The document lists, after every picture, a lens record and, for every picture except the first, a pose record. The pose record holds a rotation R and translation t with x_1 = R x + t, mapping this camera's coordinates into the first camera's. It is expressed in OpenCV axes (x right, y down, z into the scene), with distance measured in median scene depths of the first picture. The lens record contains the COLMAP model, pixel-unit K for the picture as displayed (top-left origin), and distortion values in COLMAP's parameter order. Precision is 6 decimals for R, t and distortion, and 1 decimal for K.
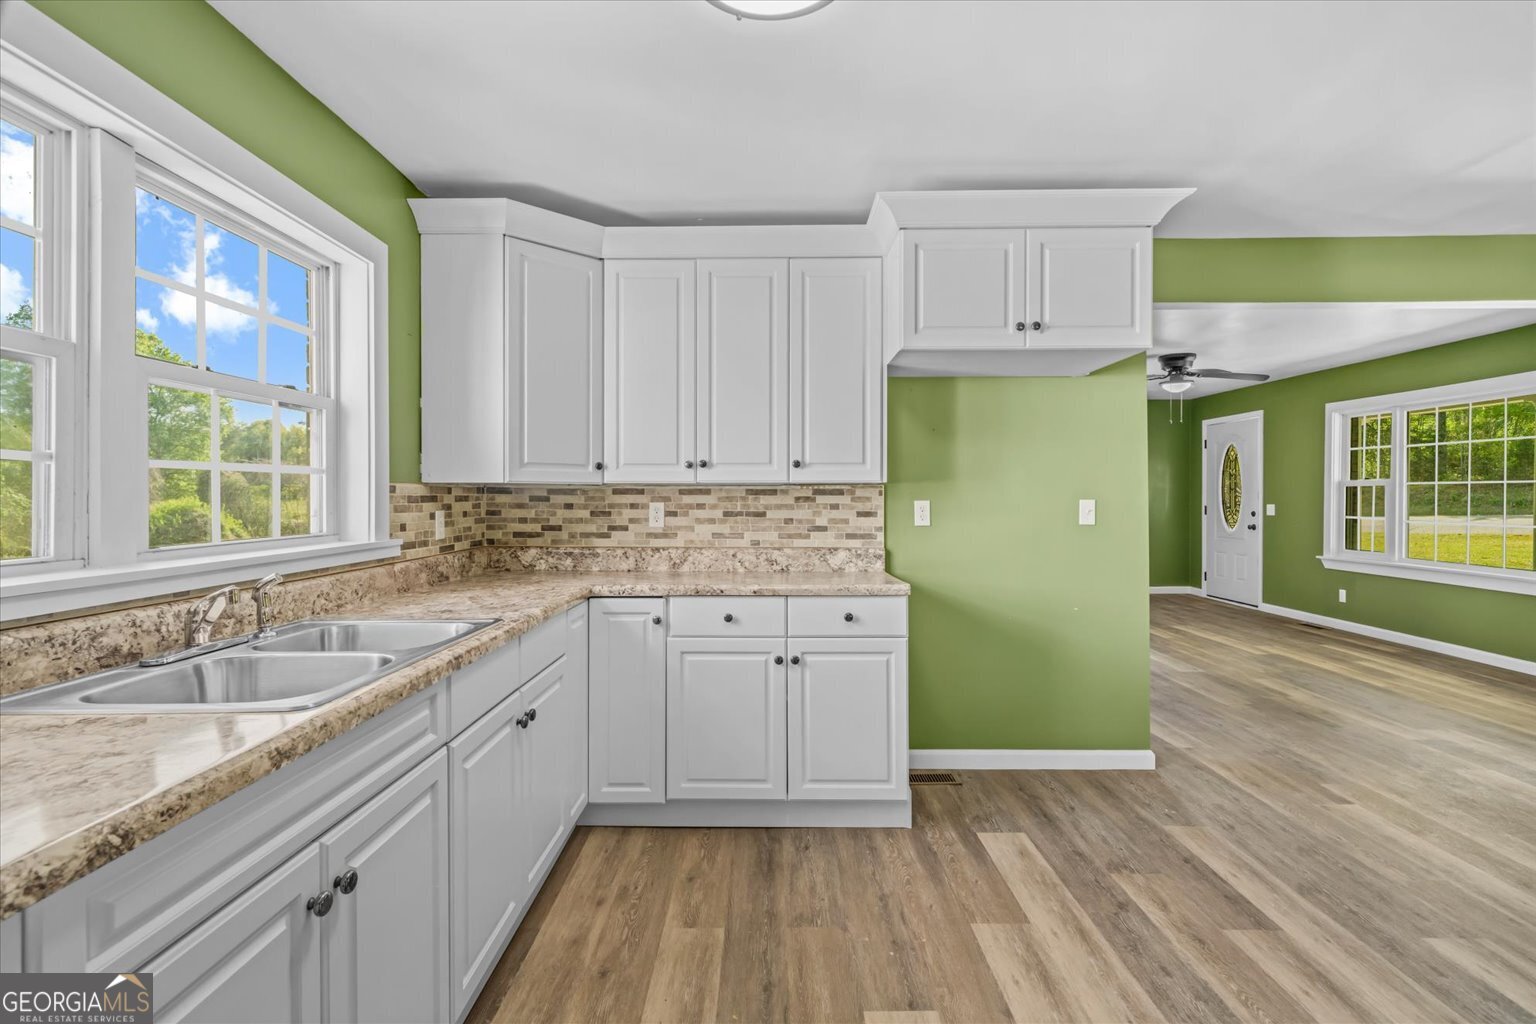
lens RADIAL K [[719.1, 0, 764.8], [0, 719.1, 498.9], [0, 0, 1]] dist [-0.001791, 0.000492]
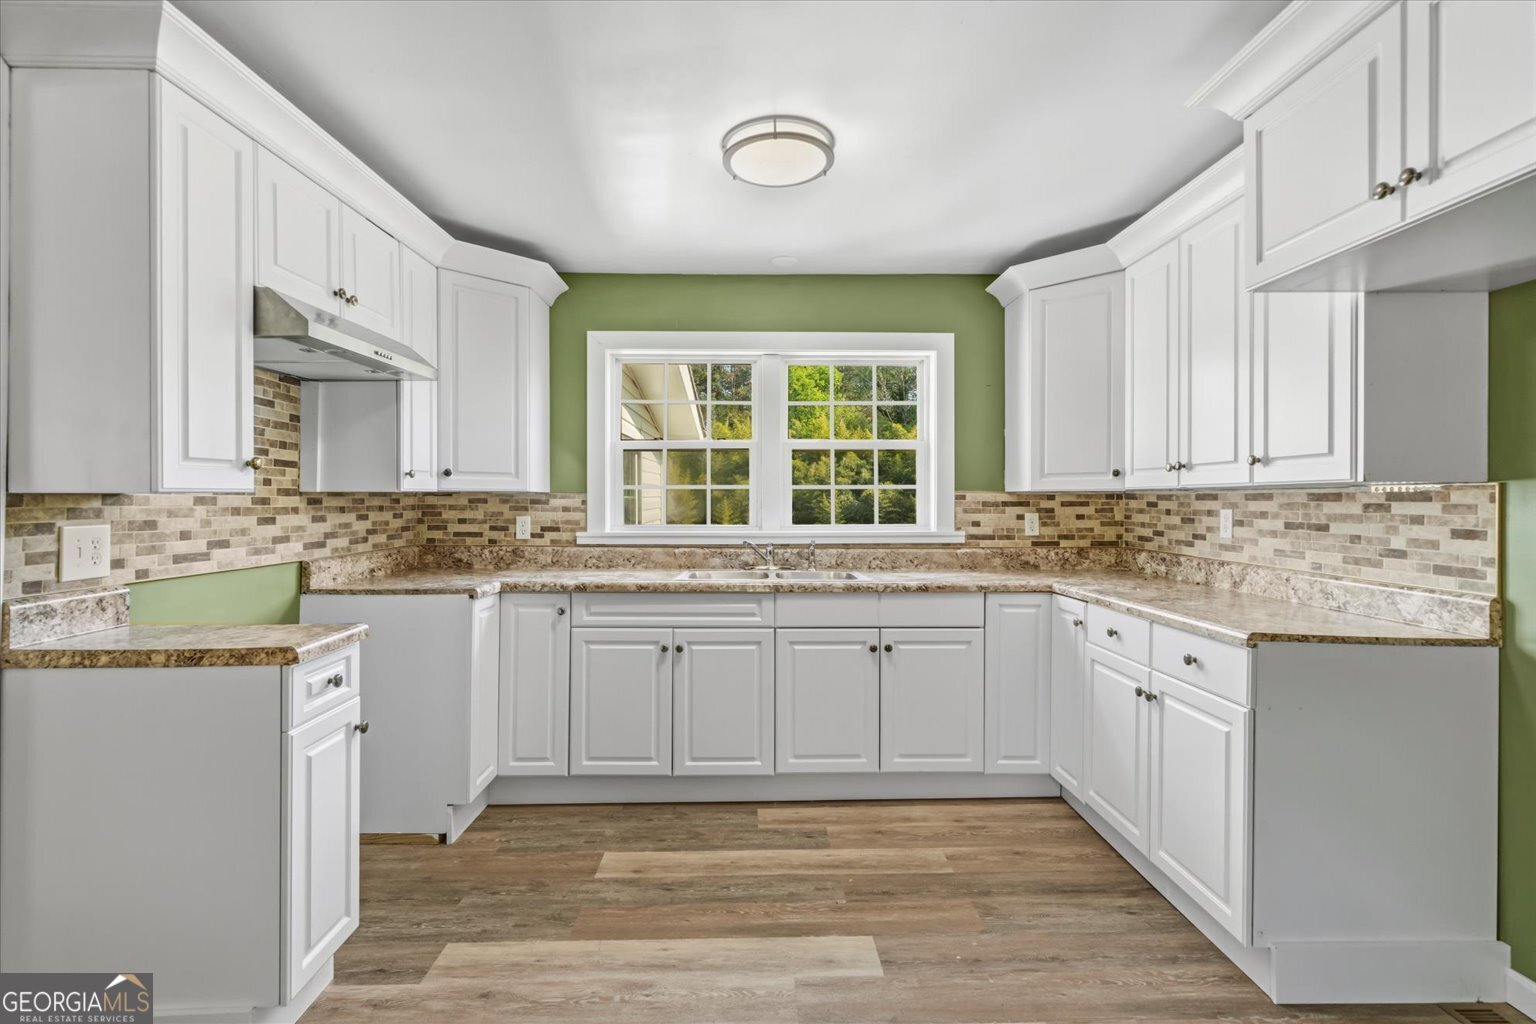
lens RADIAL K [[718.4, 0, 761.4], [0, 718.4, 516.2], [0, 0, 1]] dist [0.000822, 0.000682]
pose [[0.028656, 0.022200, -0.999343, 0.699634], [-0.003265, 0.999750, 0.022115, -0.004241], [0.999584, 0.002629, 0.028721, 0.418339]]
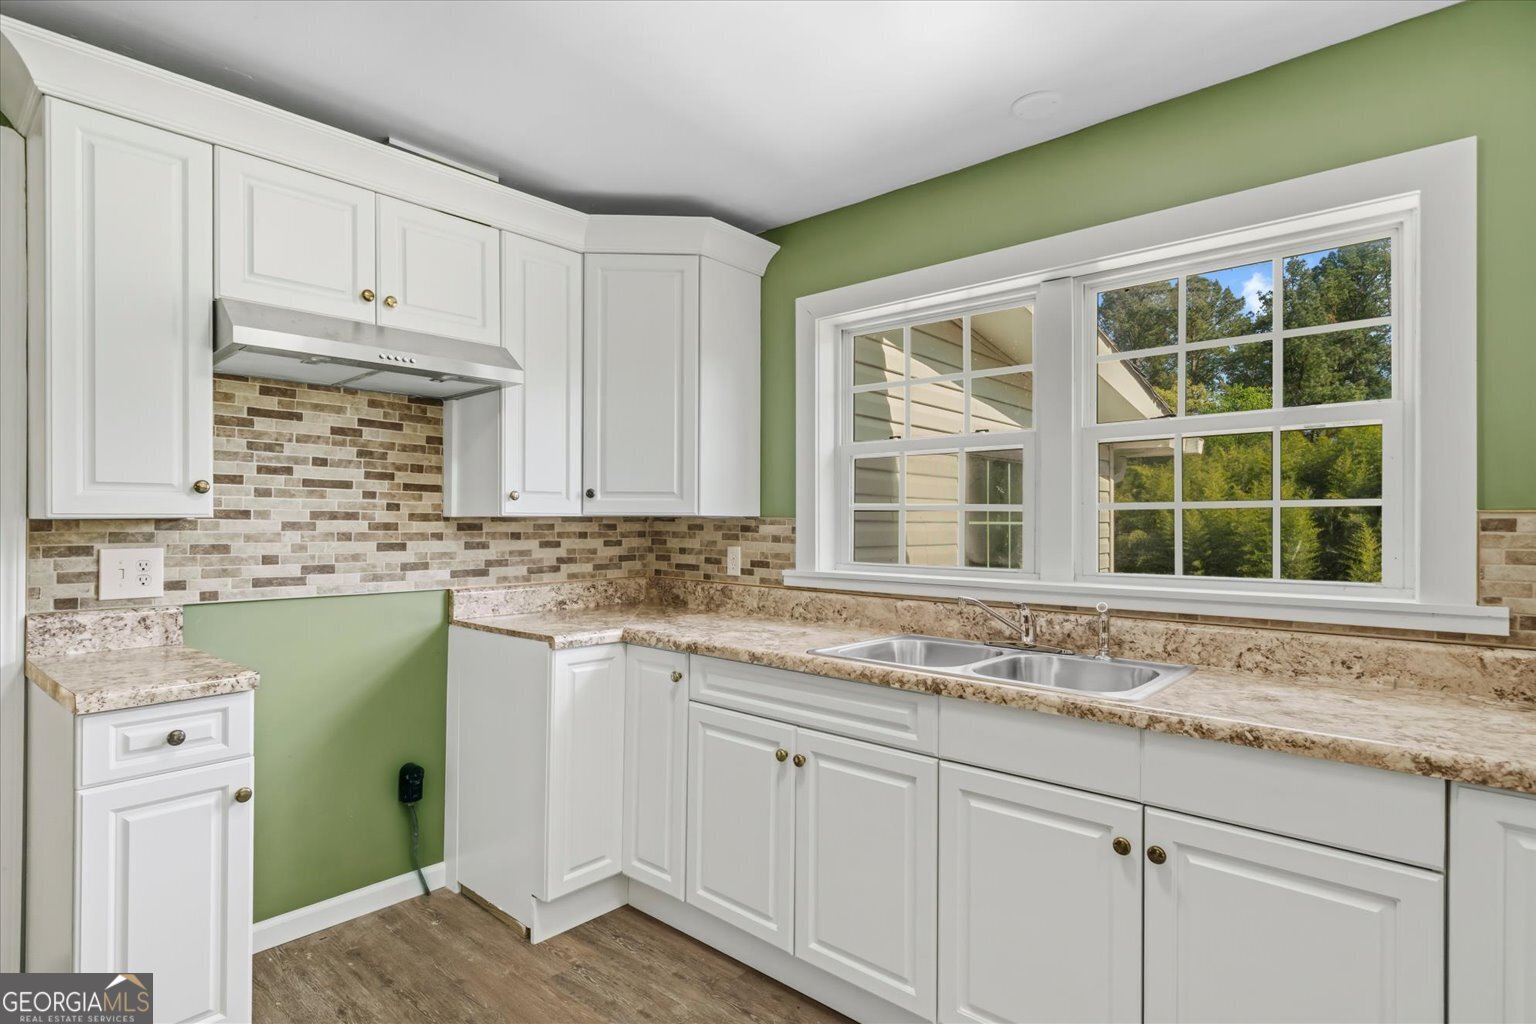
lens RADIAL K [[774.8, 0, 766.7], [0, 774.8, 529.4], [0, 0, 1]] dist [0.003549, 0.001077]
pose [[-0.653067, 0.002325, -0.757296, 0.287072], [-0.006644, 0.999939, 0.008799, -0.008196], [0.757271, 0.010778, -0.653012, 0.725424]]
